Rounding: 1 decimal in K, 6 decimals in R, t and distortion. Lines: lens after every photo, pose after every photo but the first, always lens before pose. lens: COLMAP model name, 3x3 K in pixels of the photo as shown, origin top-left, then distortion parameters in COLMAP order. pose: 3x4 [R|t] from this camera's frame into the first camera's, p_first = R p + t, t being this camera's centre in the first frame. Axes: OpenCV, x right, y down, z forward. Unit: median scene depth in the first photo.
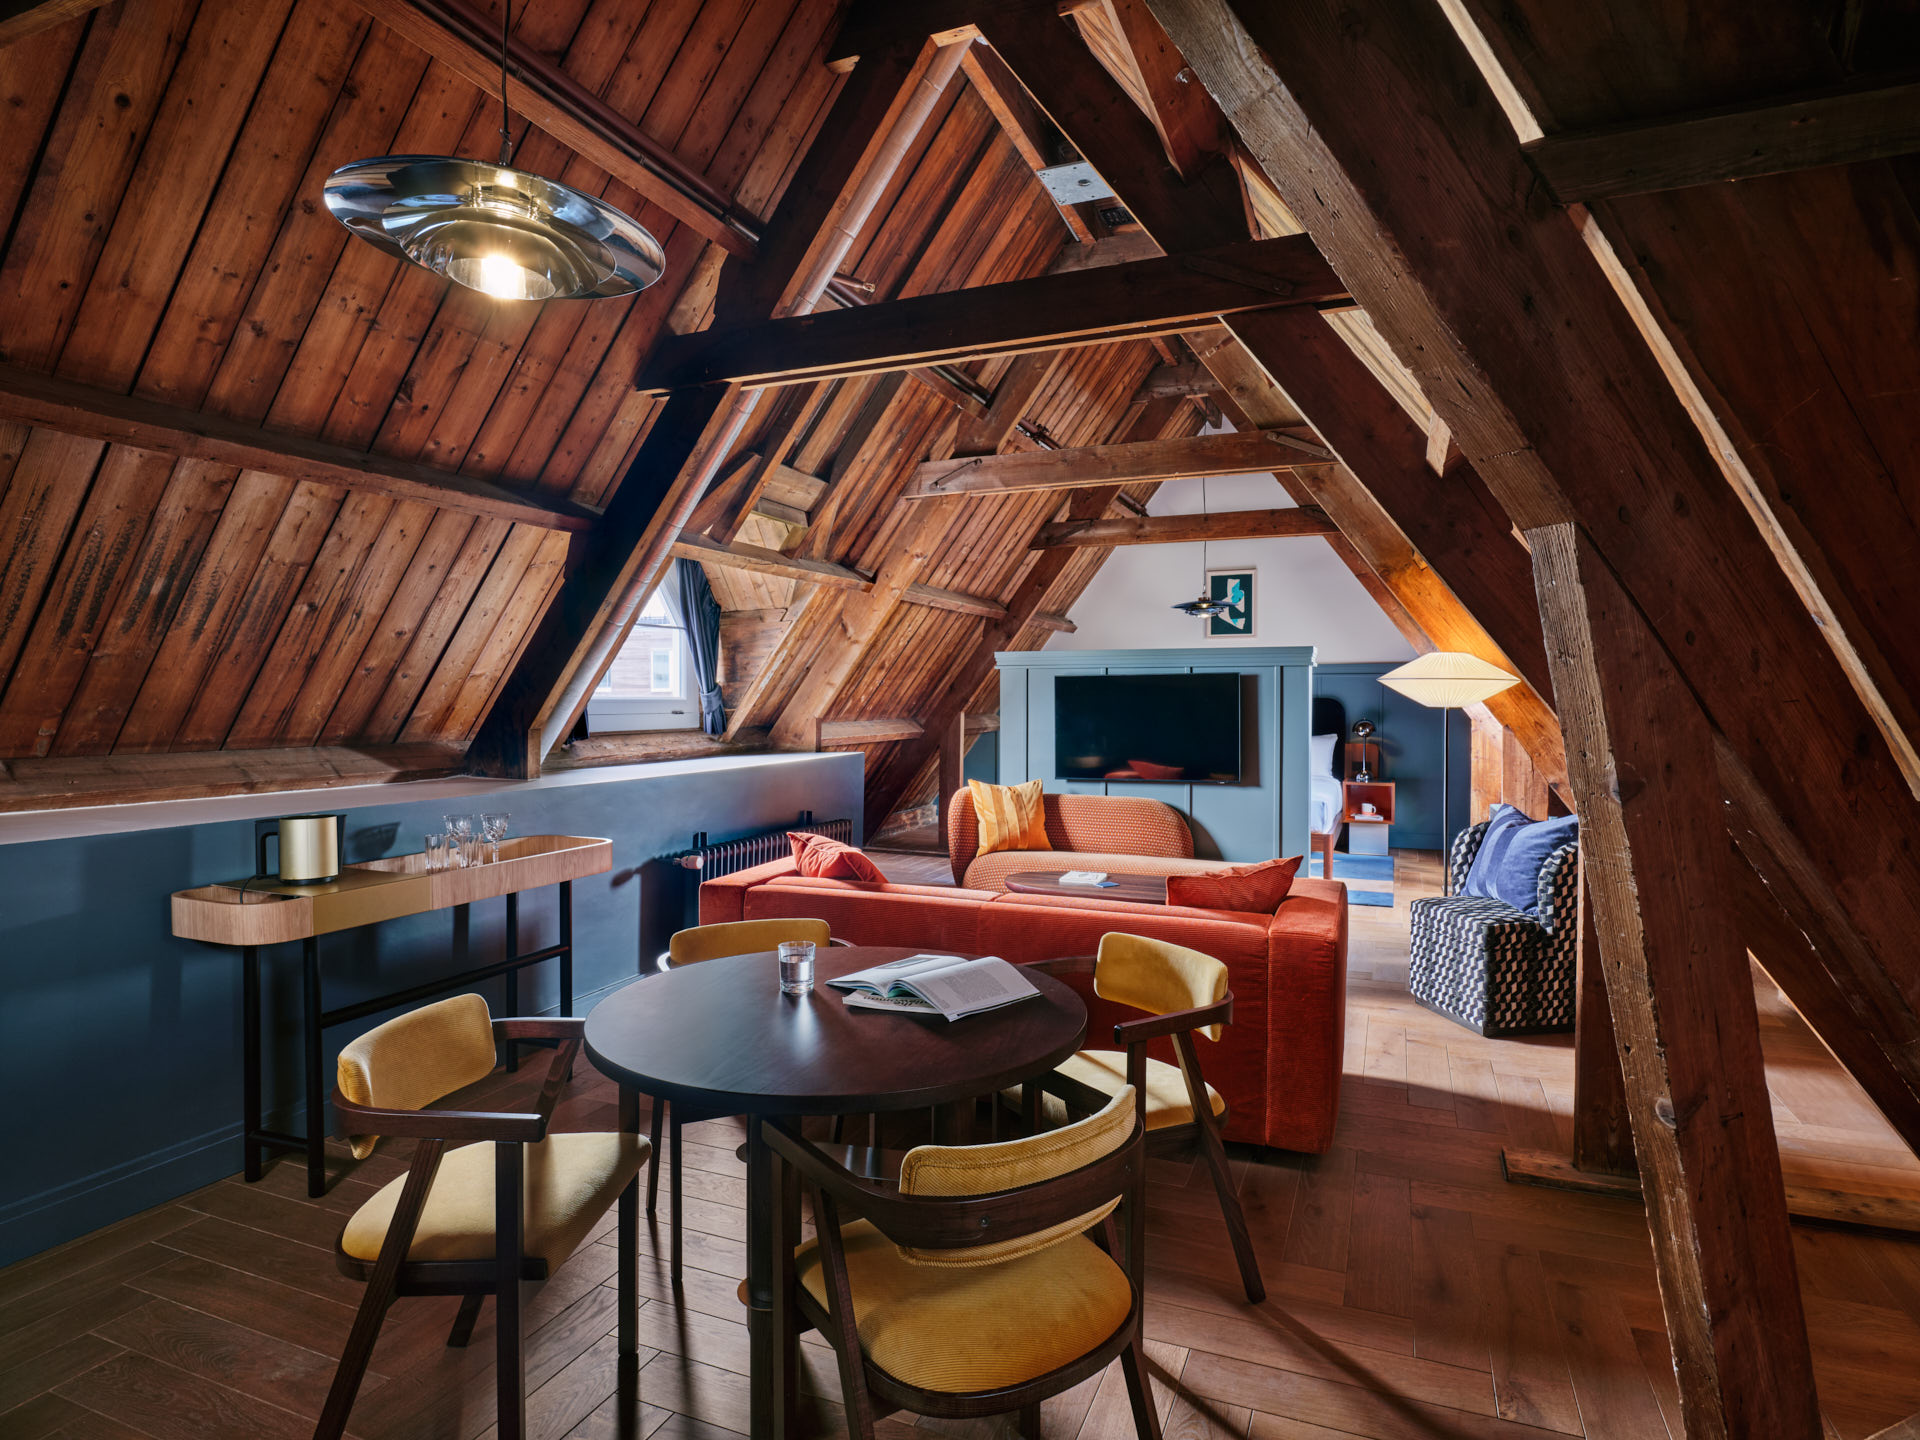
lens RADIAL K [[1041.5, 0, 960.0], [0, 1041.5, 720.0], [0, 0, 1]] dist [-0.001765, 0.001158]
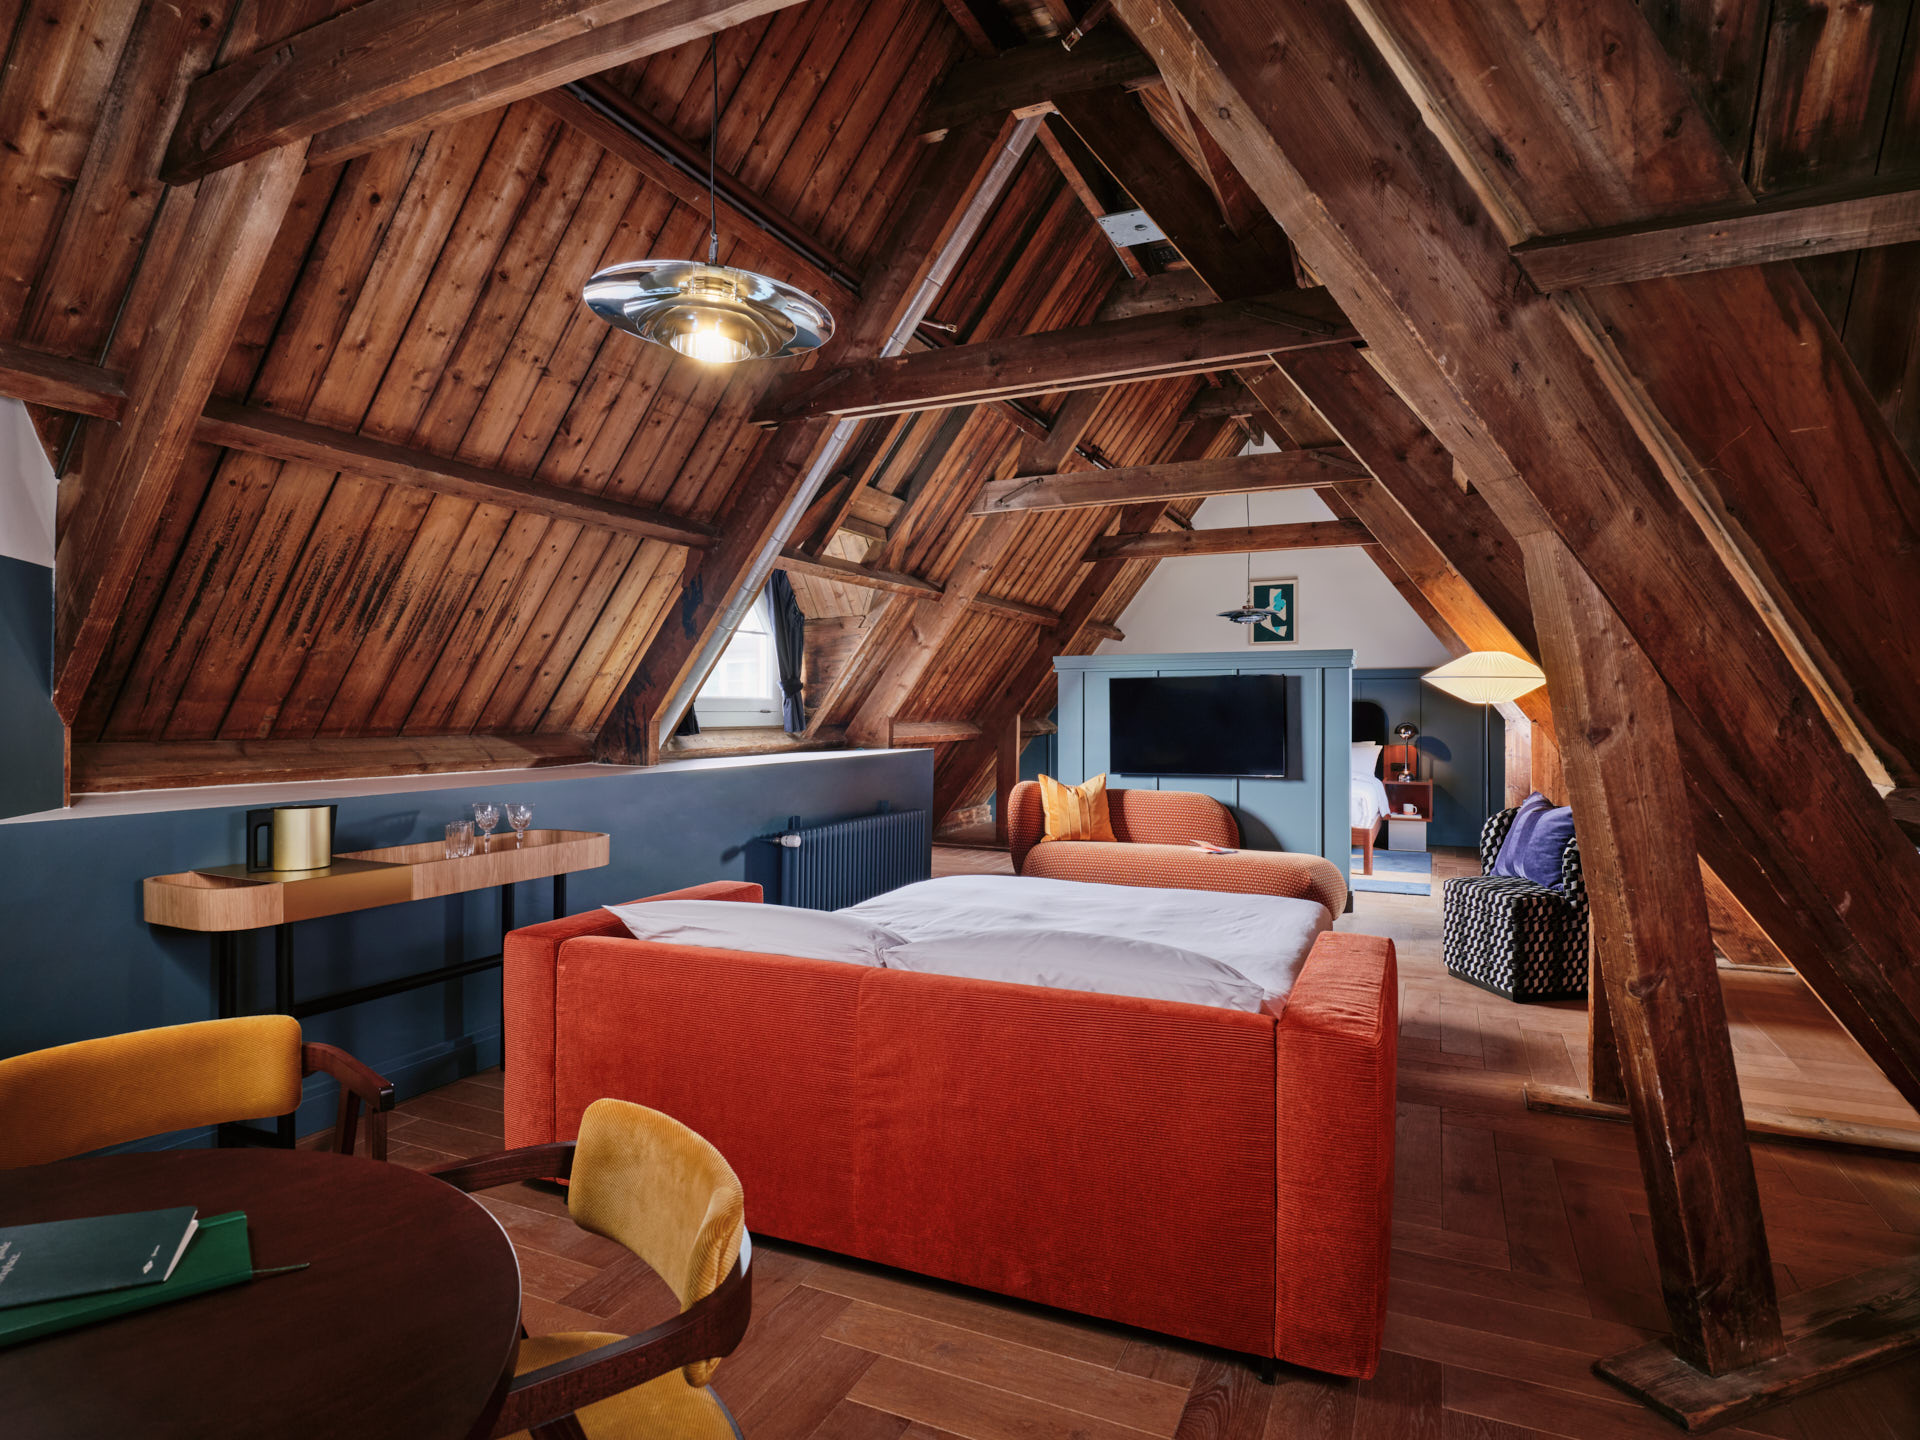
lens RADIAL K [[1035.9, 0, 960.0], [0, 1035.9, 720.0], [0, 0, 1]] dist [0.003465, -0.001114]
pose [[0.999376, -0.000523, -0.035329, -0.036972], [0.000061, 0.999914, -0.013081, 0.021367], [0.035333, 0.013071, 0.999290, -0.107252]]
